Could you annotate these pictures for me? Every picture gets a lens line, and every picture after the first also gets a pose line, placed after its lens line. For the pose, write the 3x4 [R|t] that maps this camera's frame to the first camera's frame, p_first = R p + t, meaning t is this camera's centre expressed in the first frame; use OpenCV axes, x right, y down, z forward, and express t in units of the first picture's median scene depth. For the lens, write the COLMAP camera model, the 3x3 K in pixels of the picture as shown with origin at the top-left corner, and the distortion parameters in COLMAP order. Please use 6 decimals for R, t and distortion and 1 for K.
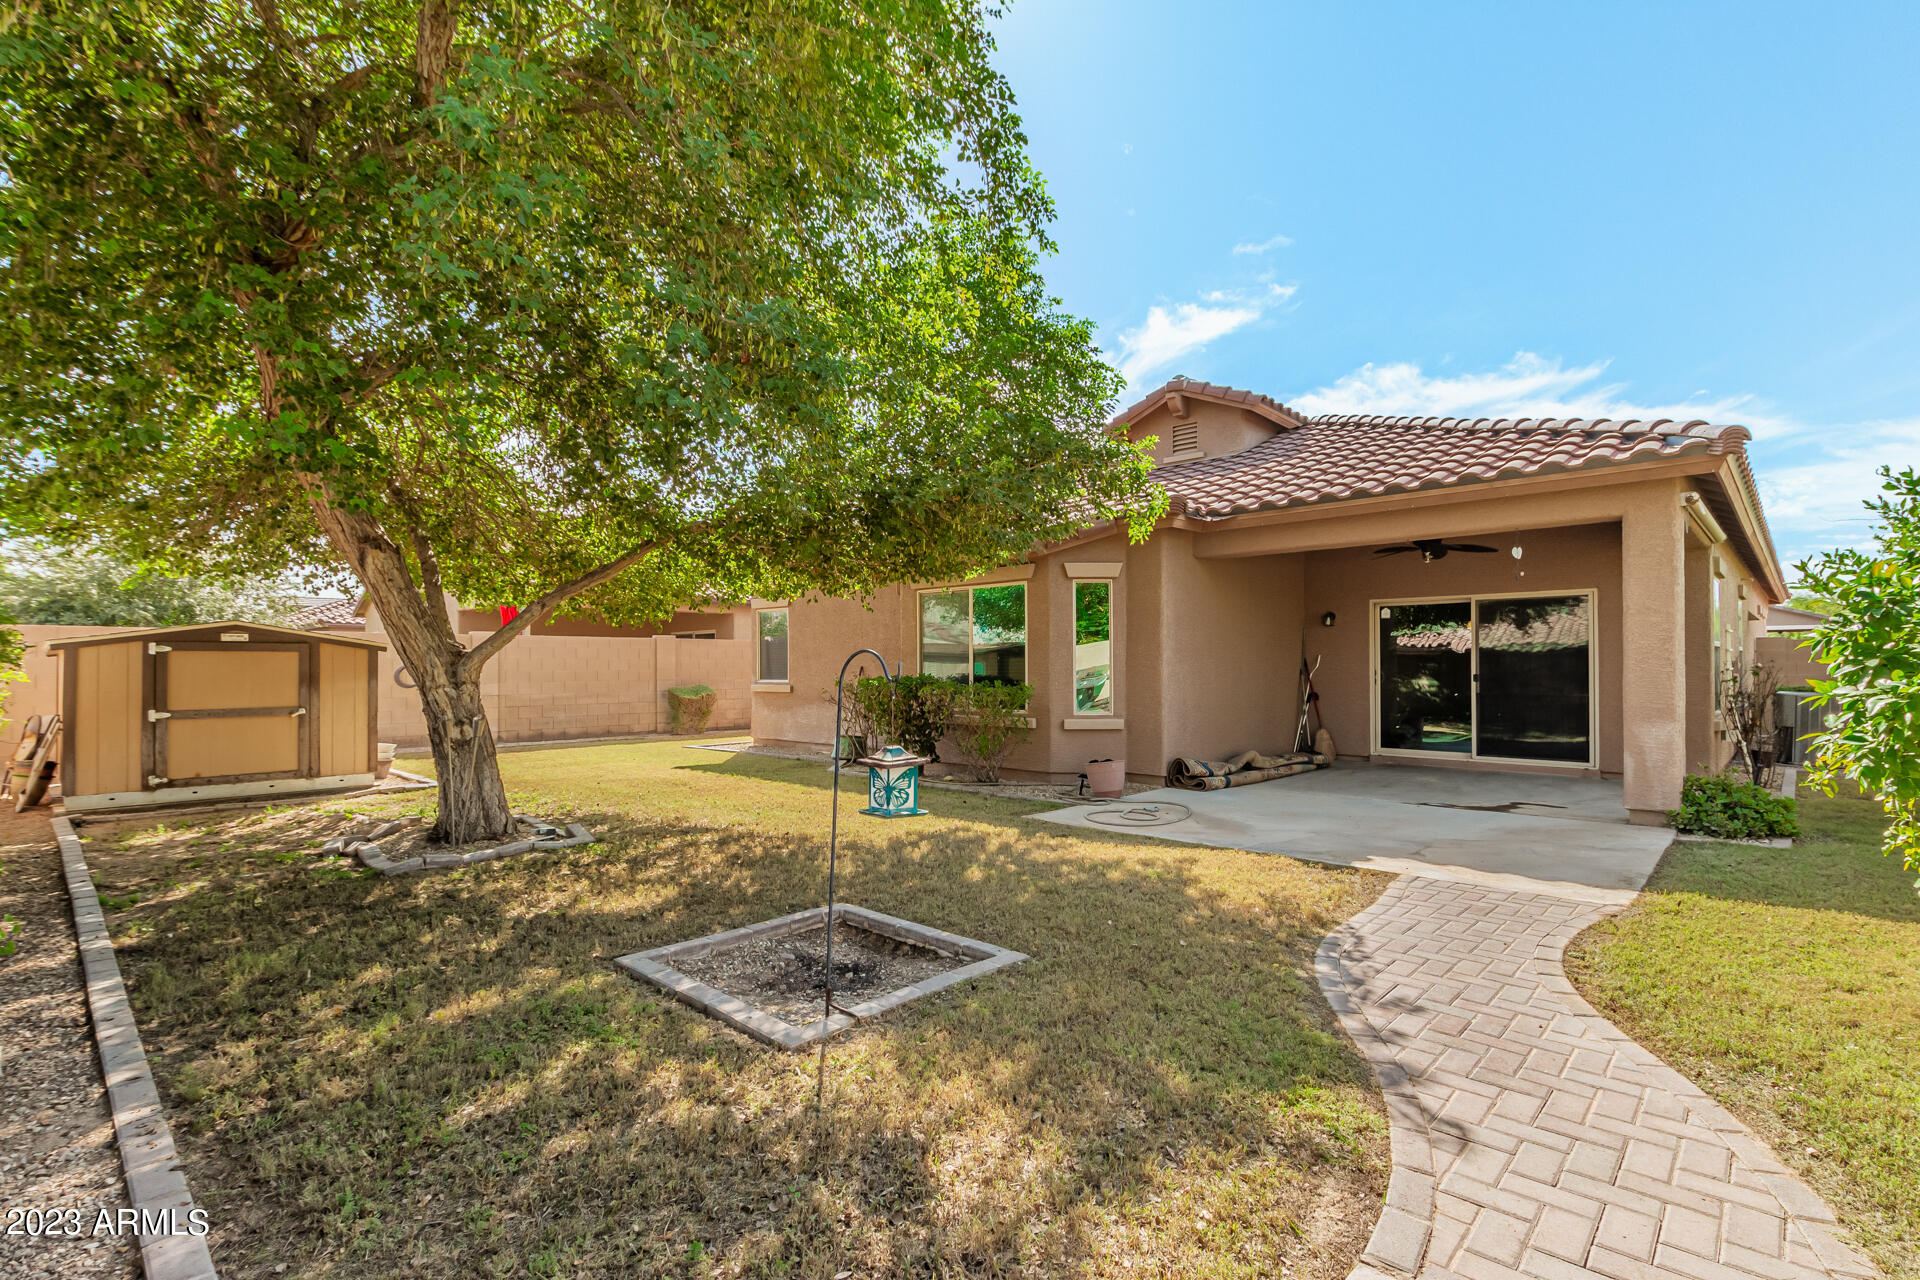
lens RADIAL K [[893.1, 0, 970.0], [0, 893.1, 636.6], [0, 0, 1]] dist [0.004126, 0.000420]
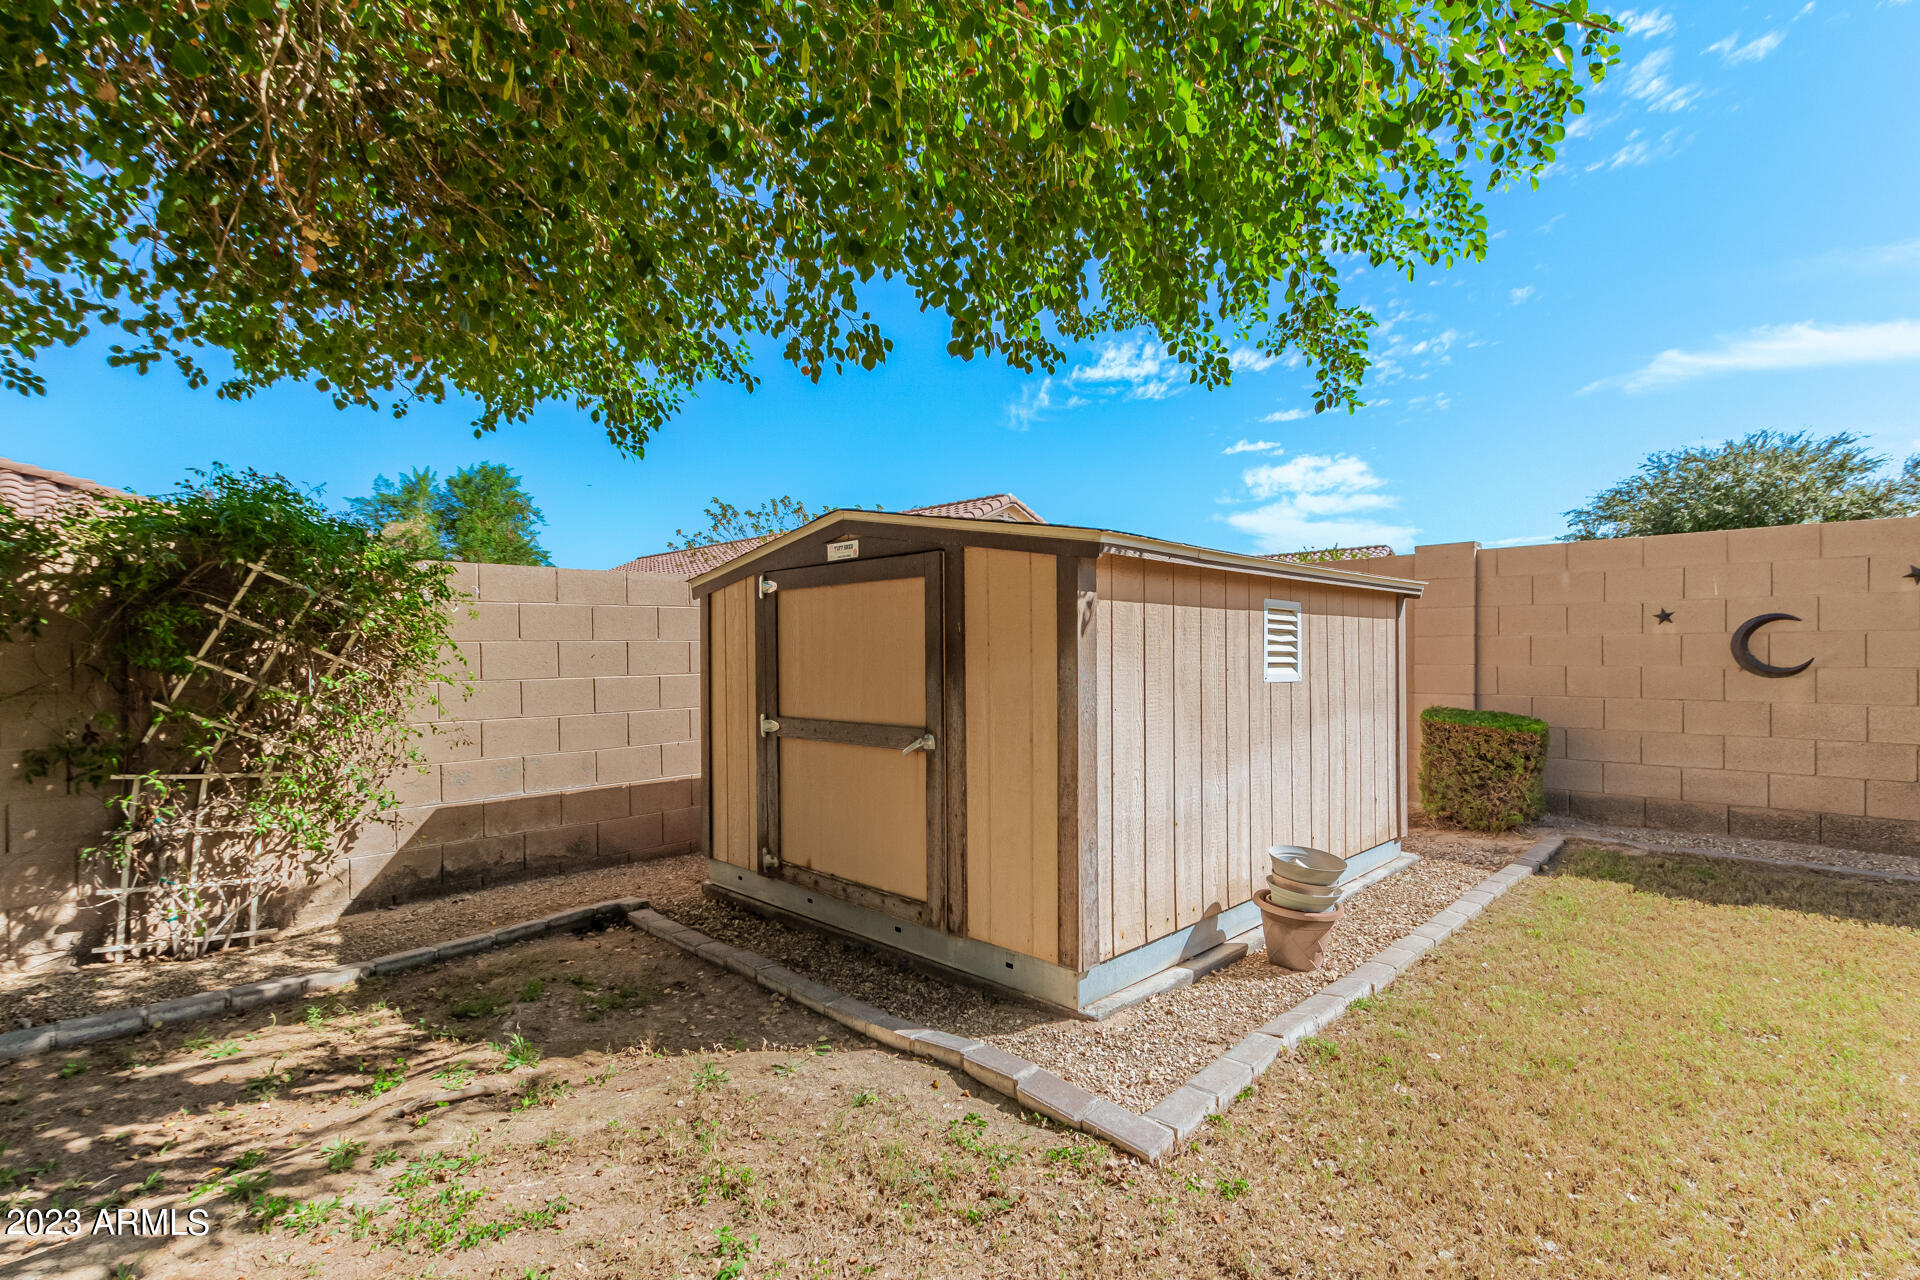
lens RADIAL K [[897.1, 0, 967.6], [0, 897.1, 665.5], [0, 0, 1]] dist [0.003191, 0.000057]
pose [[-0.012240, 0.025503, -0.999600, -0.731906], [0.040758, 0.998857, 0.024985, 0.082897], [0.999094, -0.040436, -0.013265, 1.913116]]
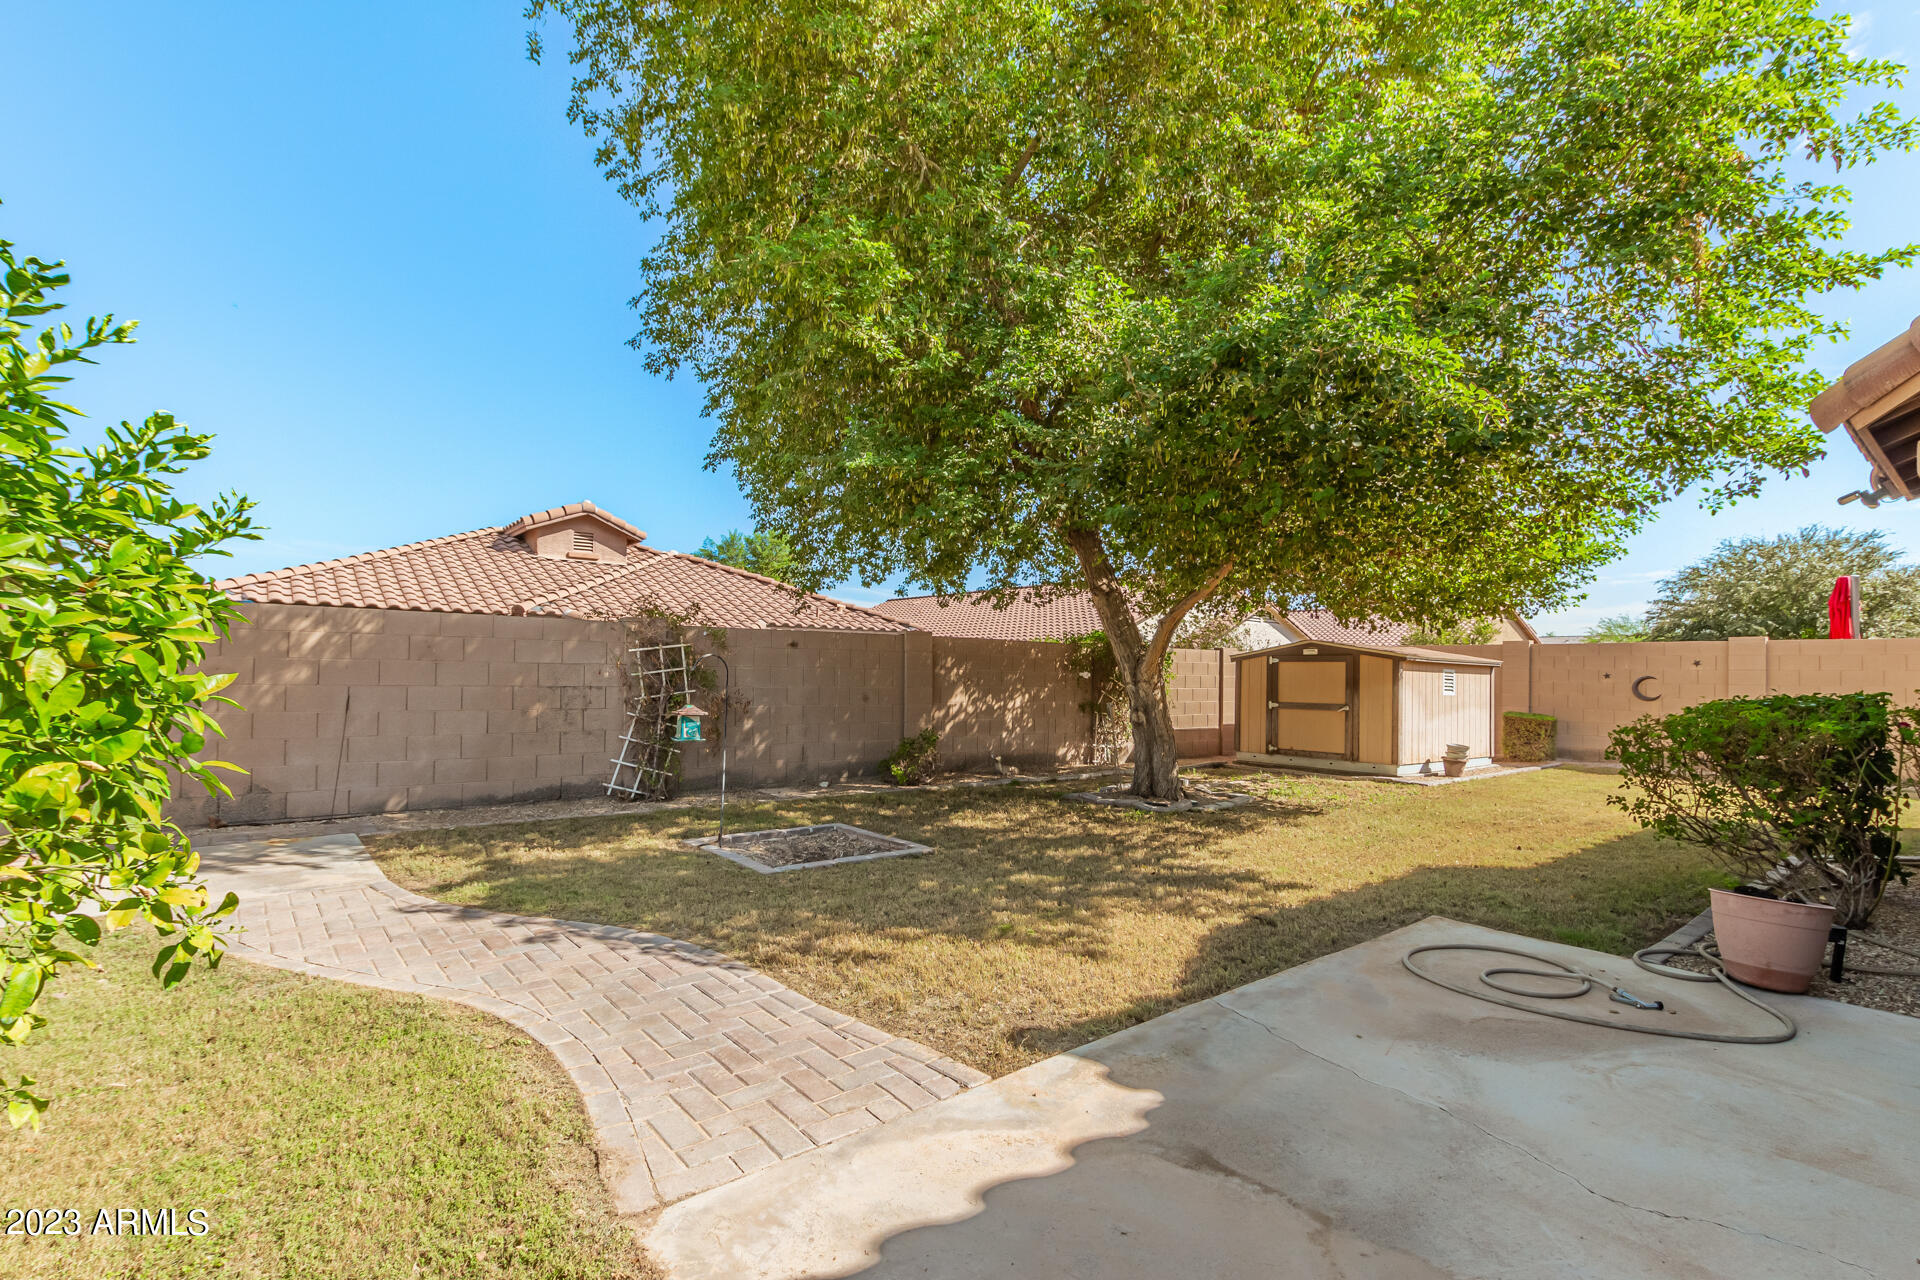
lens RADIAL K [[897.1, 0, 967.6], [0, 897.1, 665.5], [0, 0, 1]] dist [0.003191, 0.000057]
pose [[-0.122864, -0.004447, -0.992414, 1.096028], [0.016451, 0.999843, -0.006517, 0.040711], [0.992287, -0.017127, -0.122772, 1.167437]]
